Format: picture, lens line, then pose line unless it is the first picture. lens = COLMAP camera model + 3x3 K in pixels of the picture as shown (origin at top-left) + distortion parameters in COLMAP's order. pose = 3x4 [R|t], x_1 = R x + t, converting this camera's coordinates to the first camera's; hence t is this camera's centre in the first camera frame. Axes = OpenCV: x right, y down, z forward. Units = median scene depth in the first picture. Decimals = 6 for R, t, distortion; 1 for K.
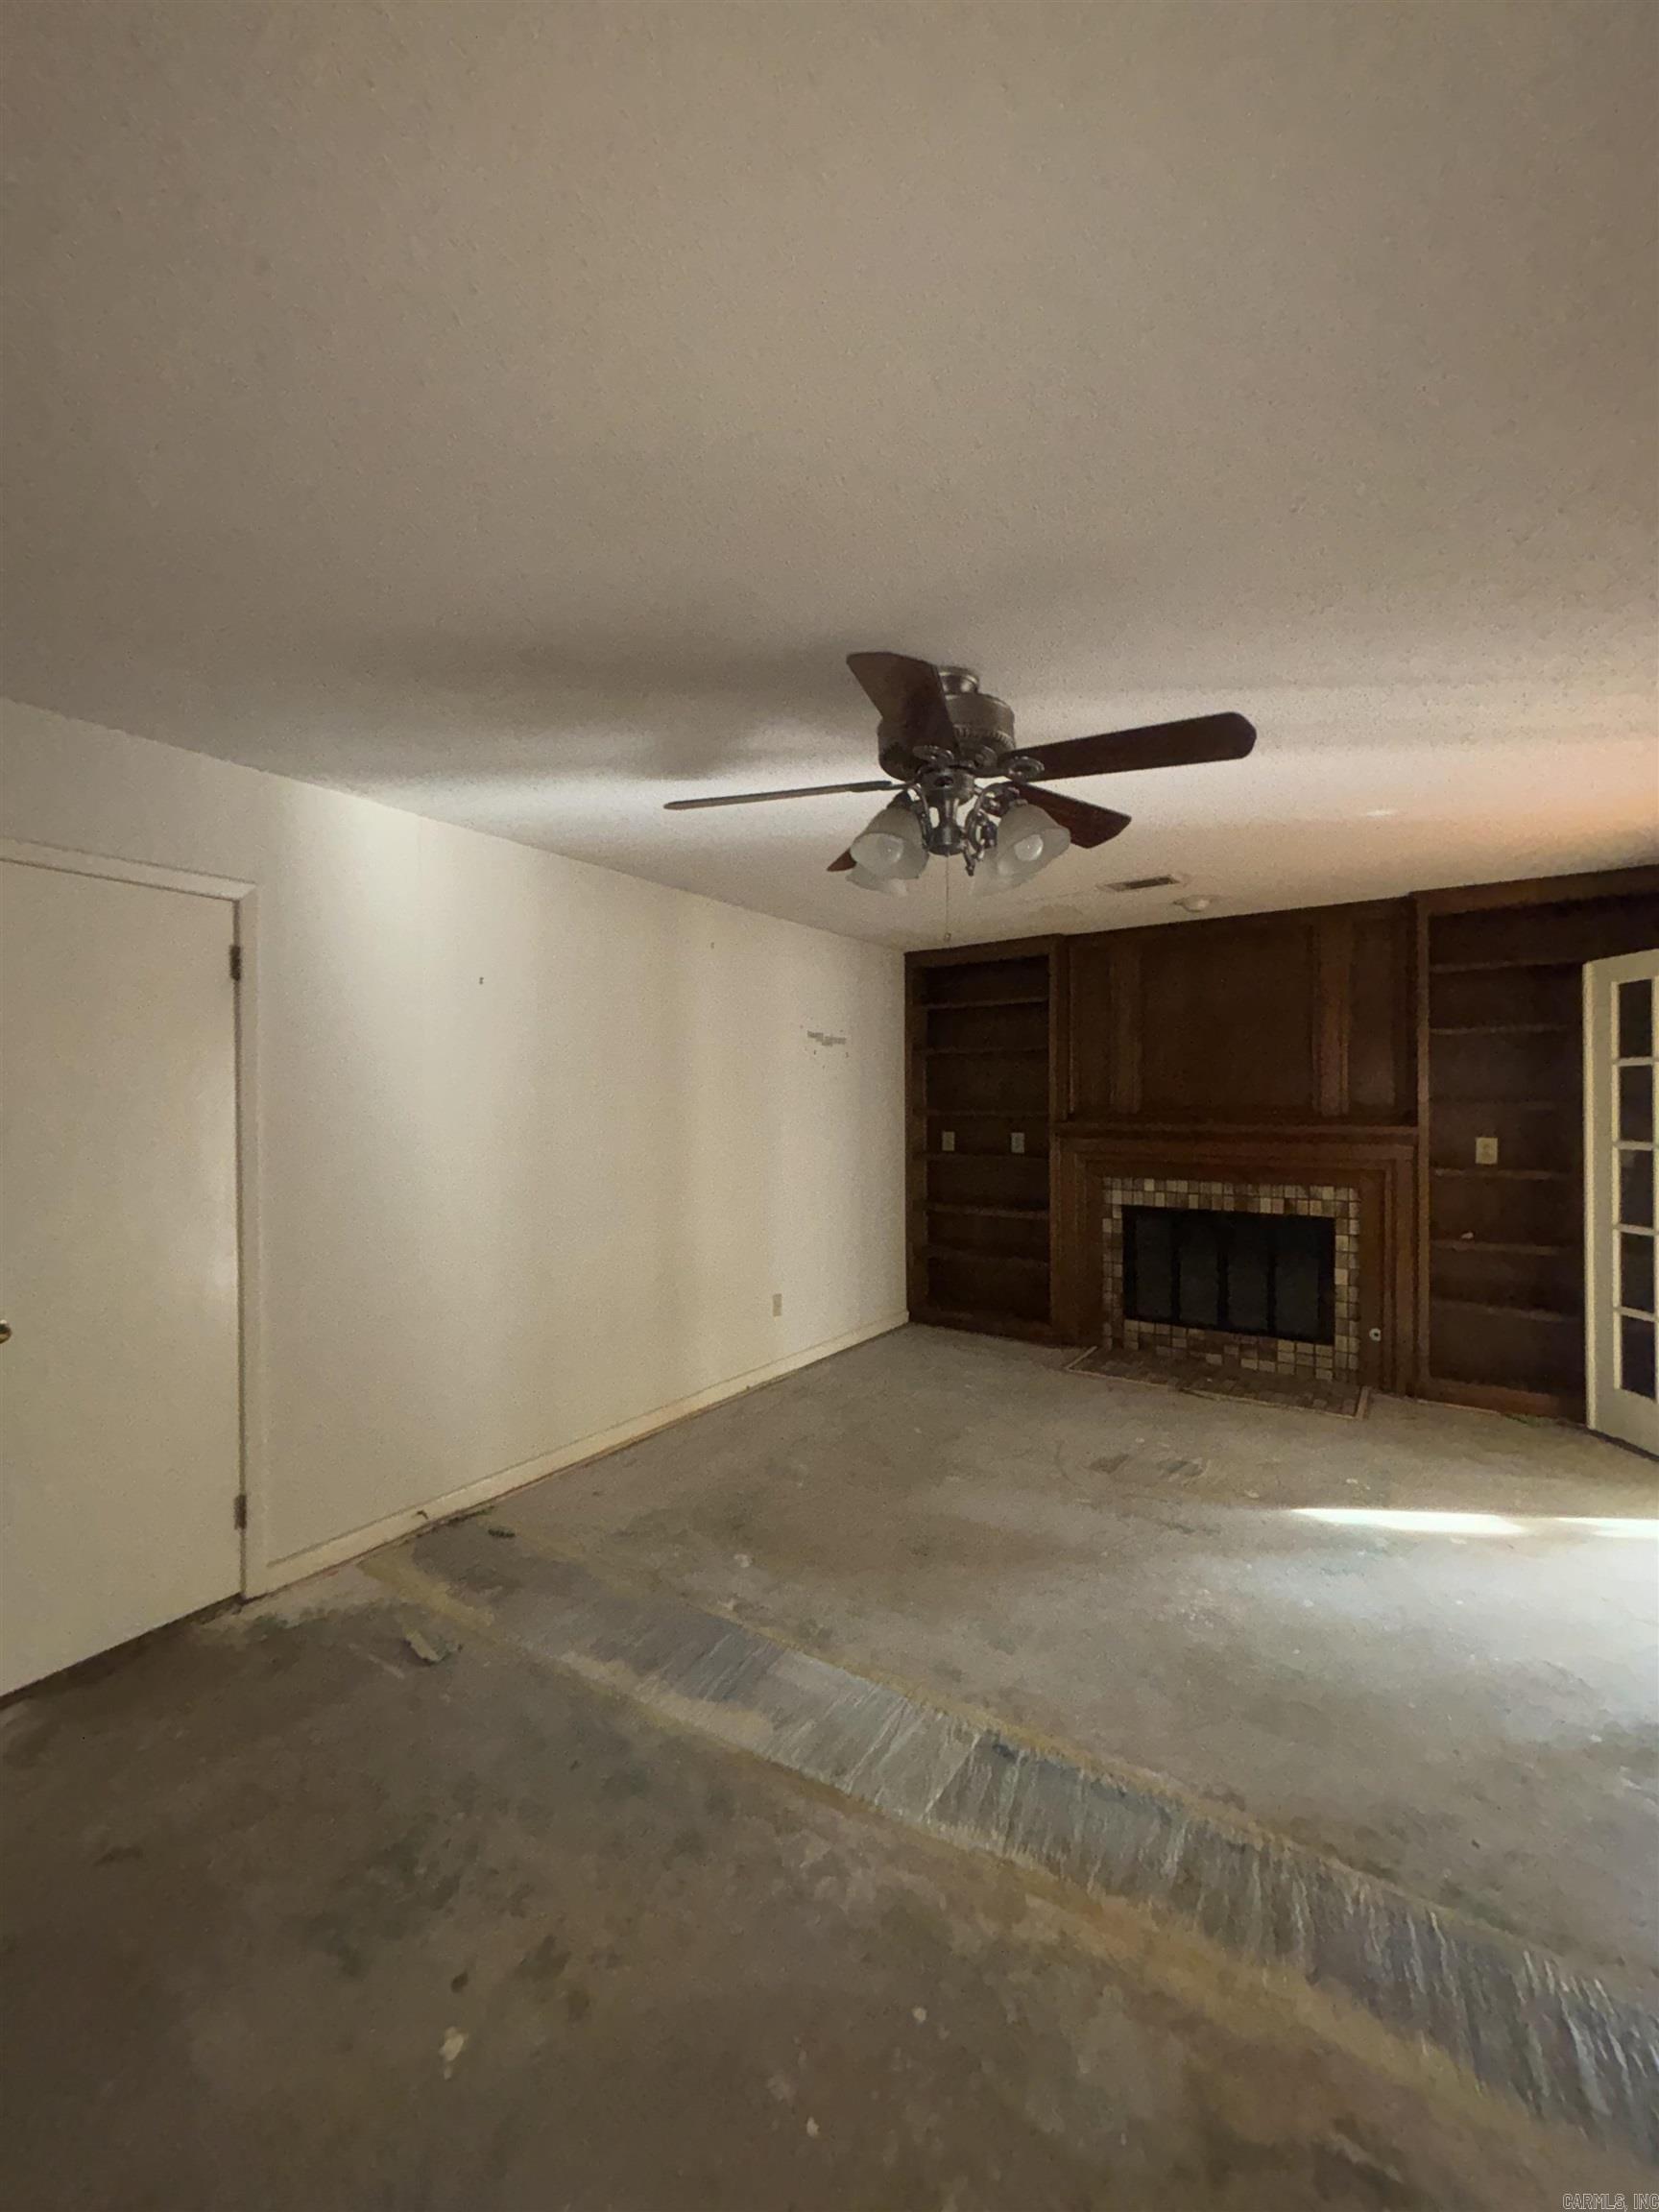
lens RADIAL K [[894.9, 0, 829.5], [0, 894.9, 1106.0], [0, 0, 1]] dist [0.034096, -0.041136]
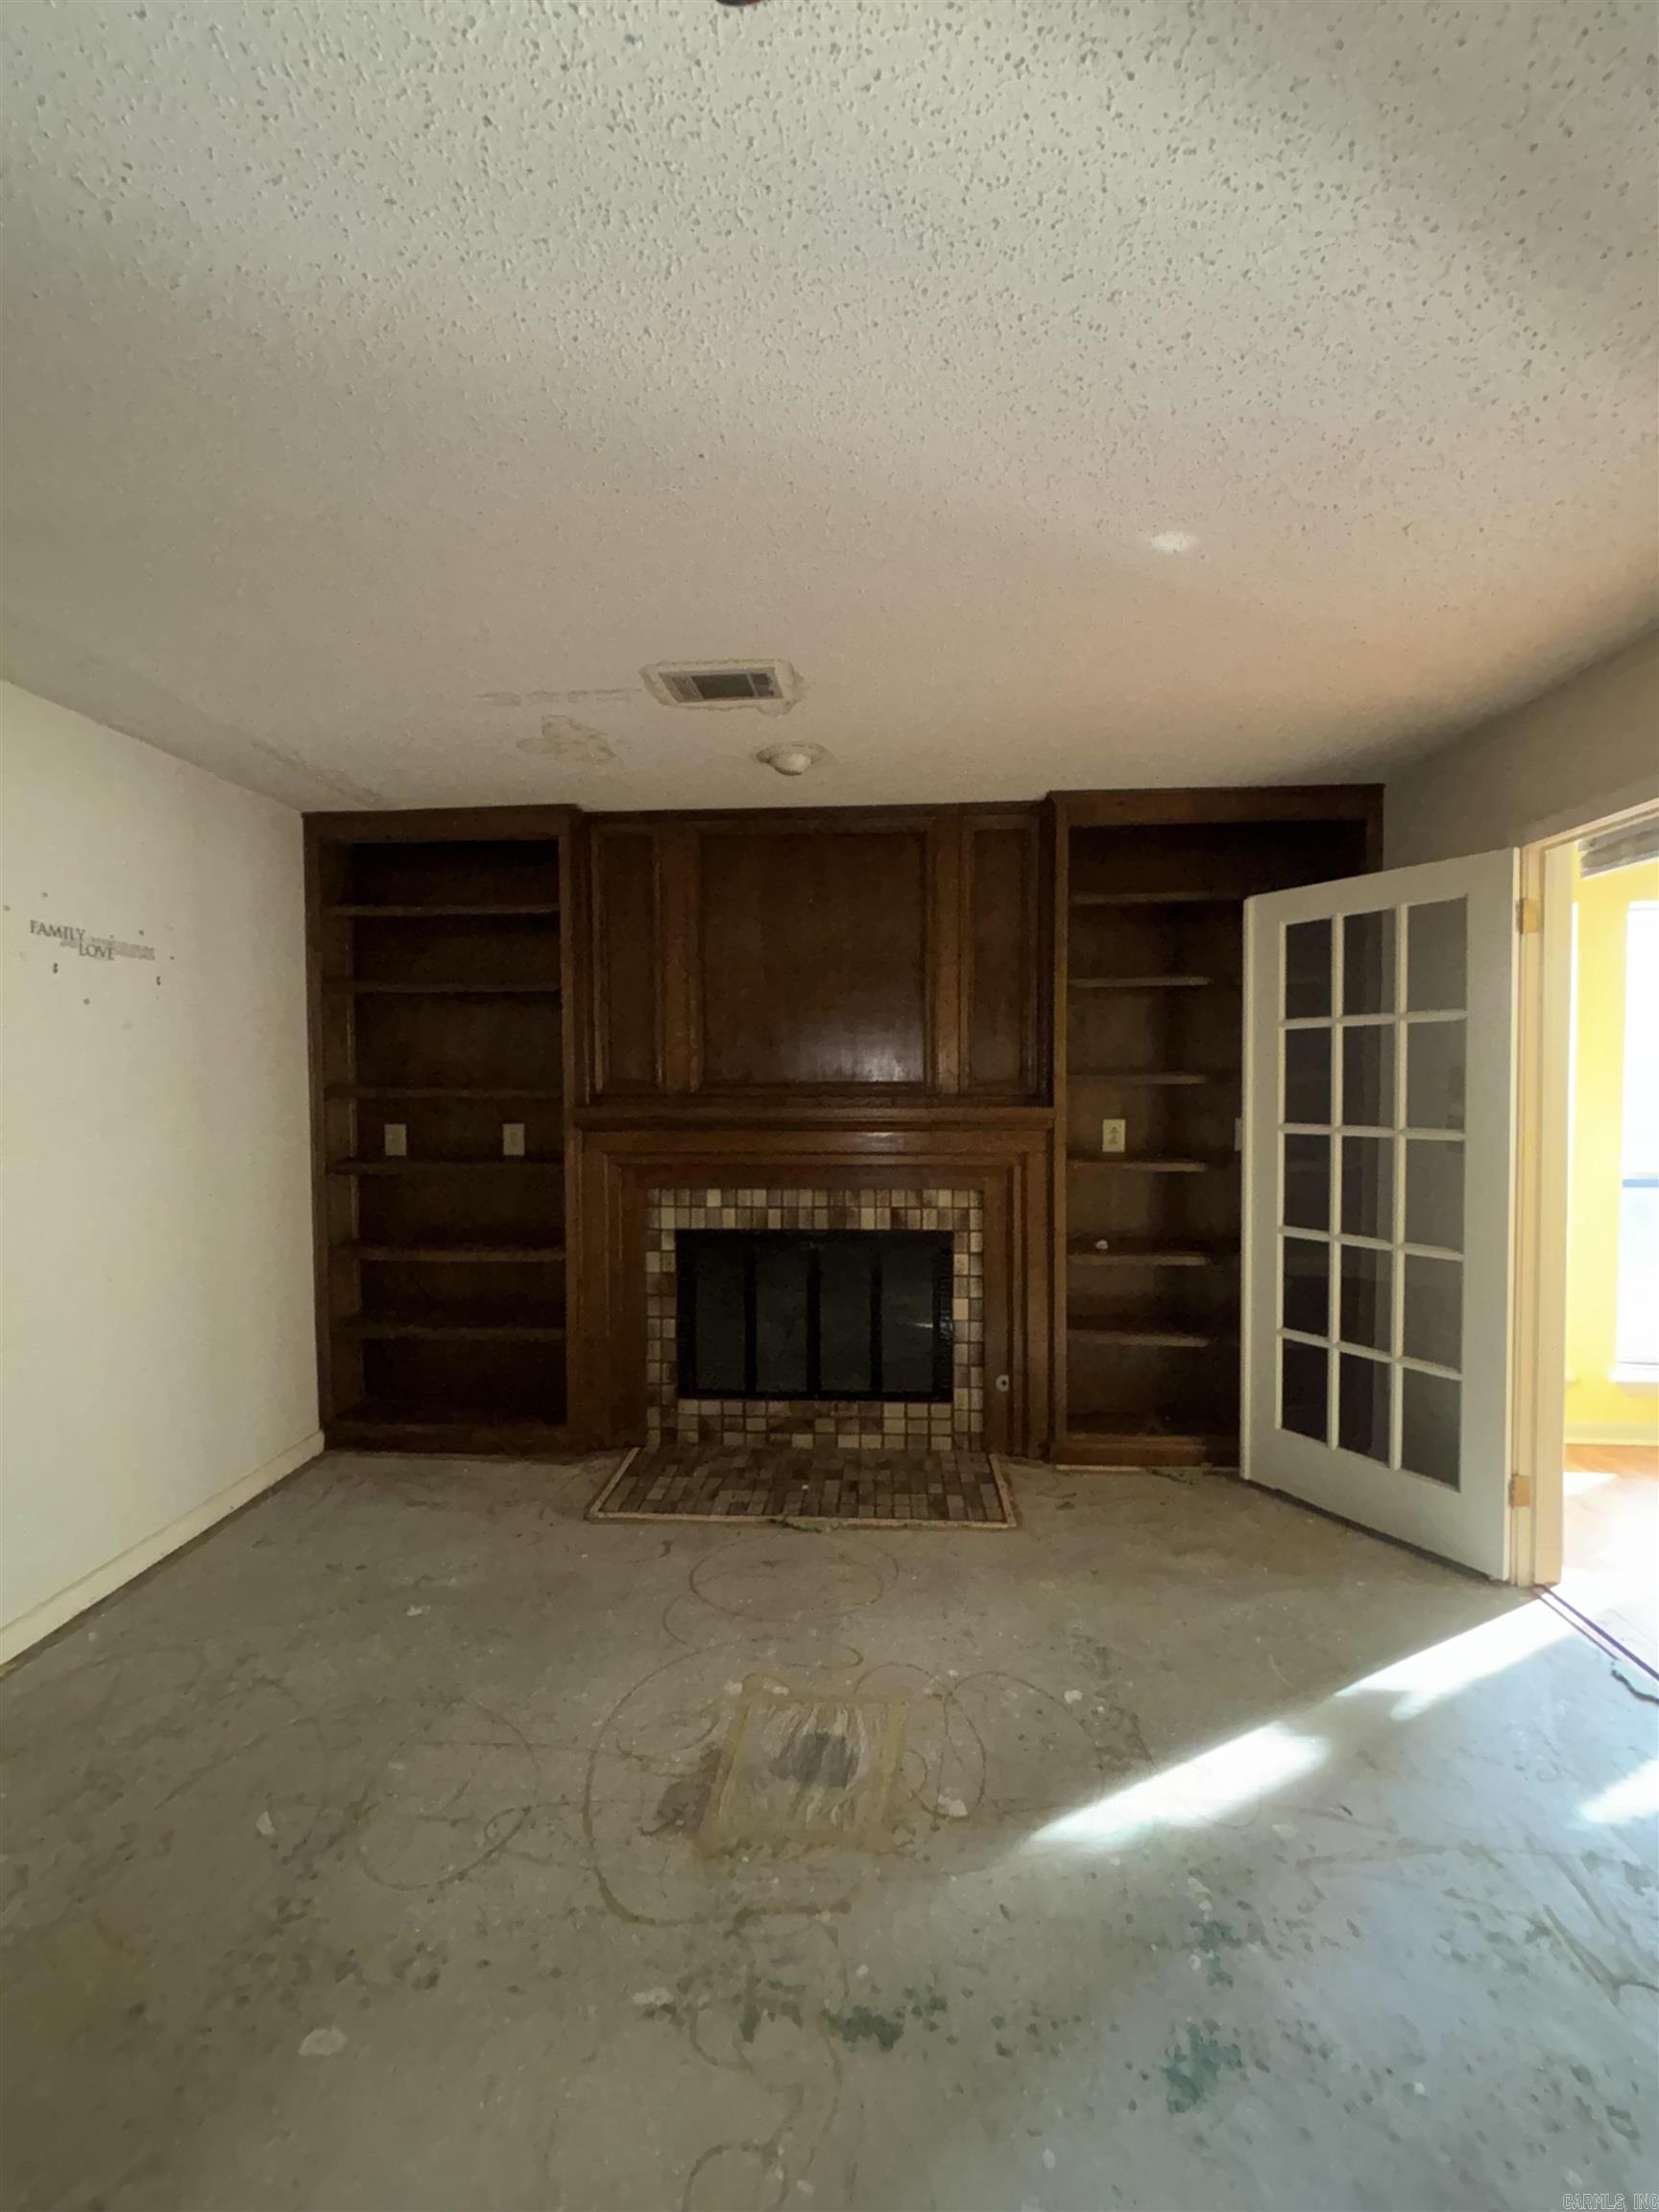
lens RADIAL K [[894.9, 0, 829.5], [0, 894.9, 1106.0], [0, 0, 1]] dist [0.034096, -0.041136]
pose [[0.862771, -0.015643, 0.505353, 0.100578], [0.002752, 0.999652, 0.026246, 0.001402], [-0.505588, -0.021254, 0.862513, 0.413449]]
